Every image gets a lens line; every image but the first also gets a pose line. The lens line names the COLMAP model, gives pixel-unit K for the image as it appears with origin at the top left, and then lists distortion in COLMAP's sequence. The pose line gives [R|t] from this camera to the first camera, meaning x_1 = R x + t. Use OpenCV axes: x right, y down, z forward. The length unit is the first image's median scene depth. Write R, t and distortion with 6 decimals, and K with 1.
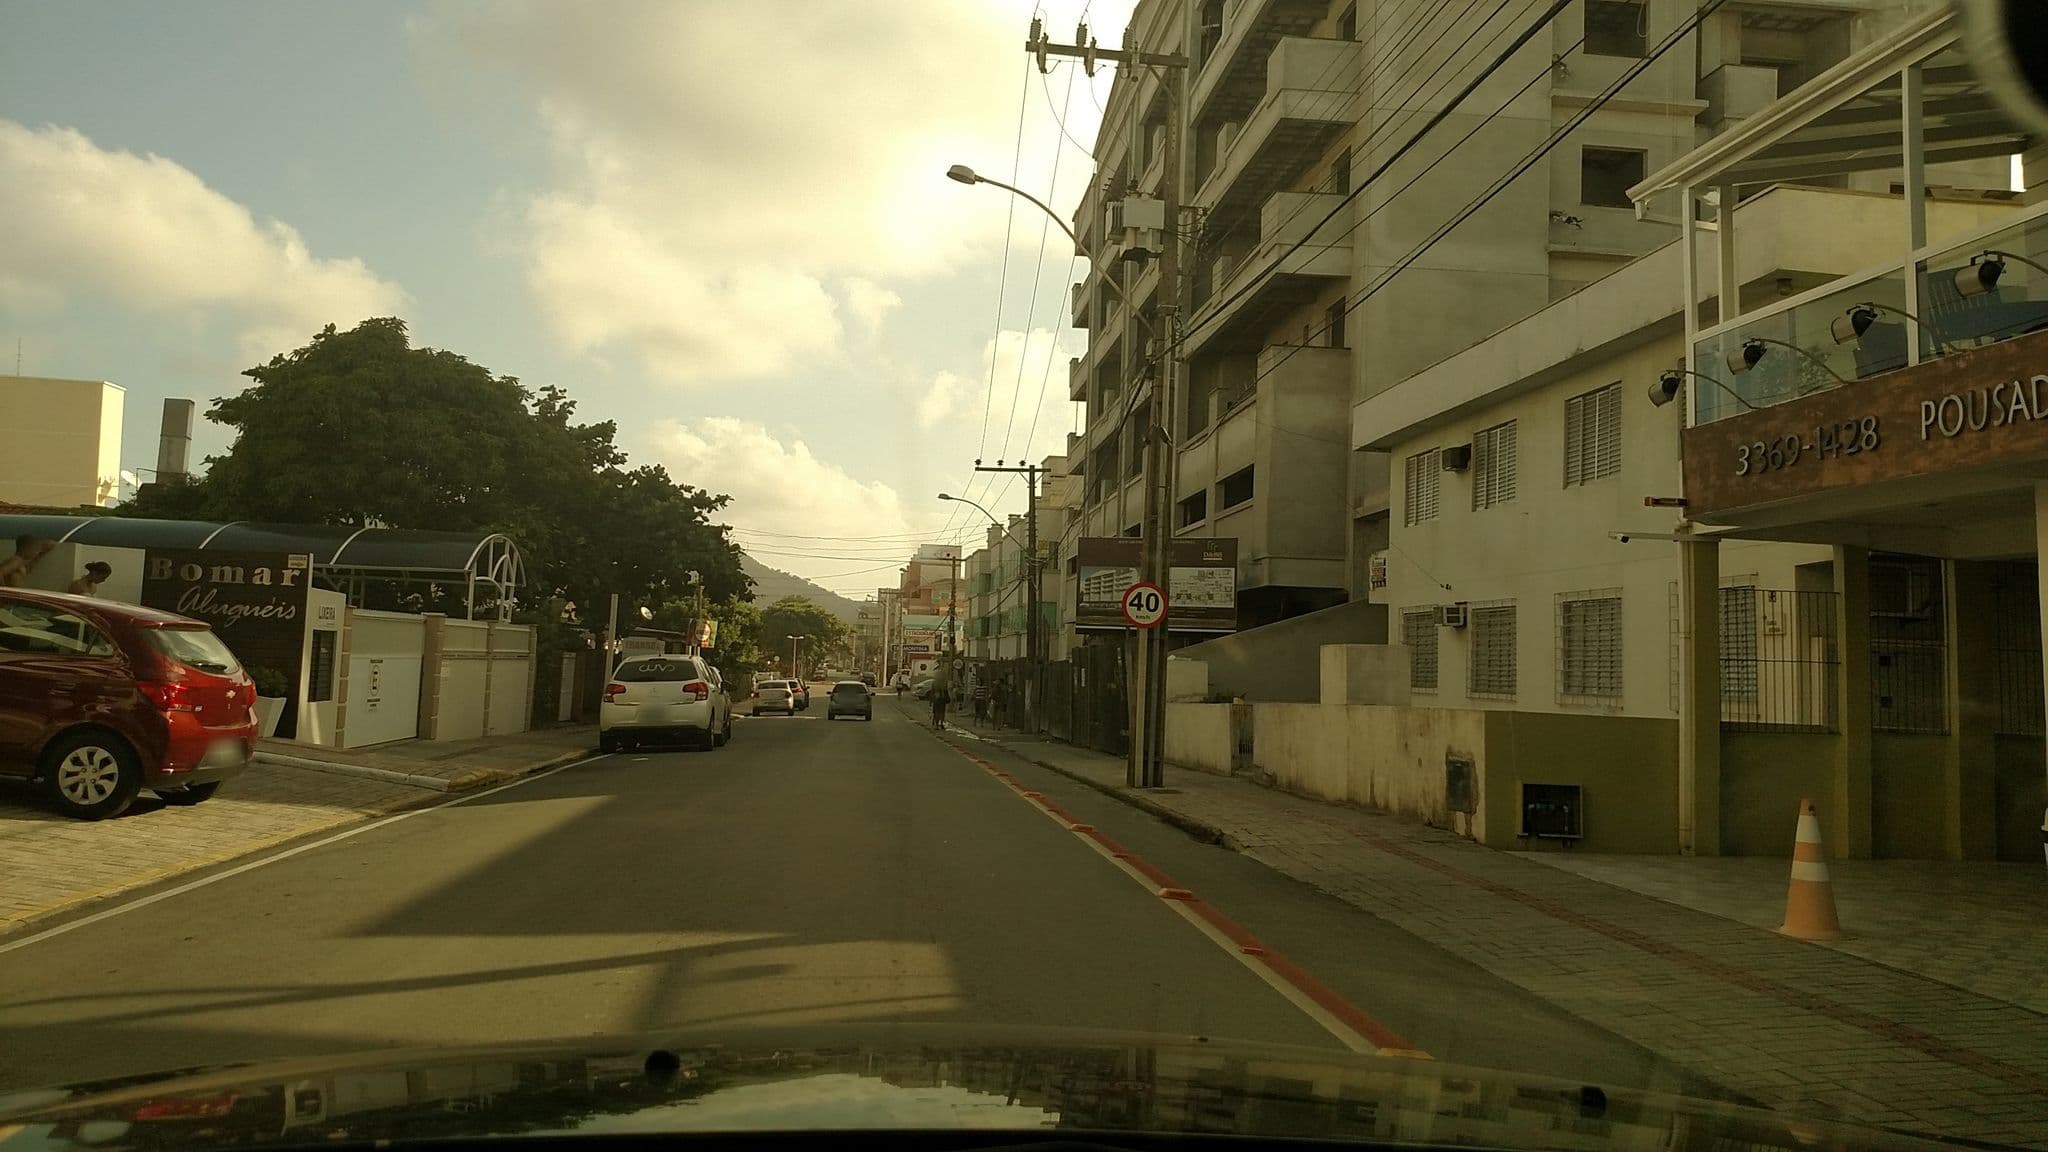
lens RADIAL K [[1650.3, 0, 1024.0], [0, 1650.3, 576.0], [0, 0, 1]] dist [-0.000772, -0.010324]
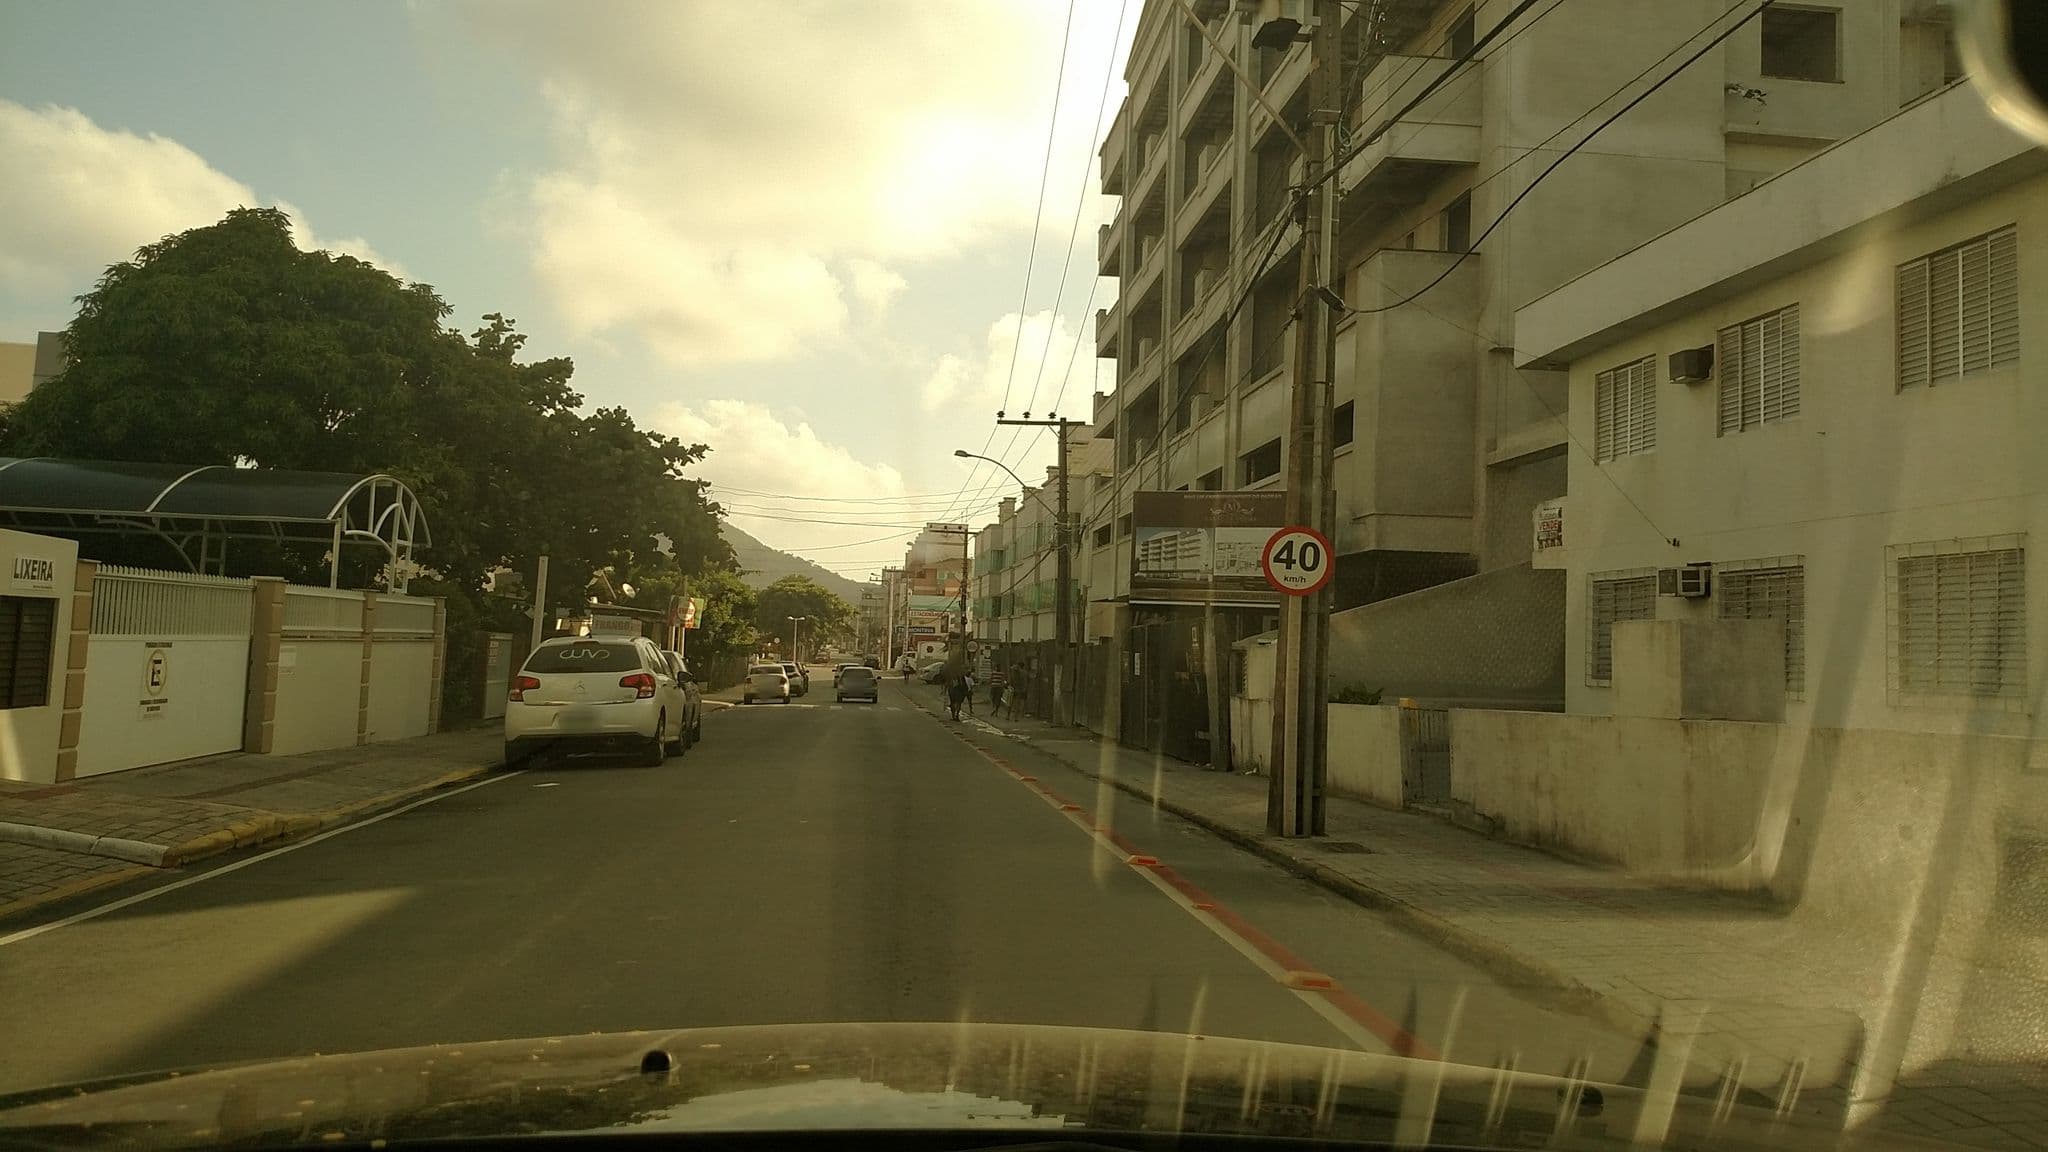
lens RADIAL K [[1433.9, 0, 1024.0], [0, 1433.9, 576.0], [0, 0, 1]] dist [-0.003324, 0.003206]
pose [[0.999929, 0.001299, 0.011869, -0.027270], [-0.001362, 0.999985, 0.005271, 0.013393], [-0.011862, -0.005287, 0.999916, 0.274271]]
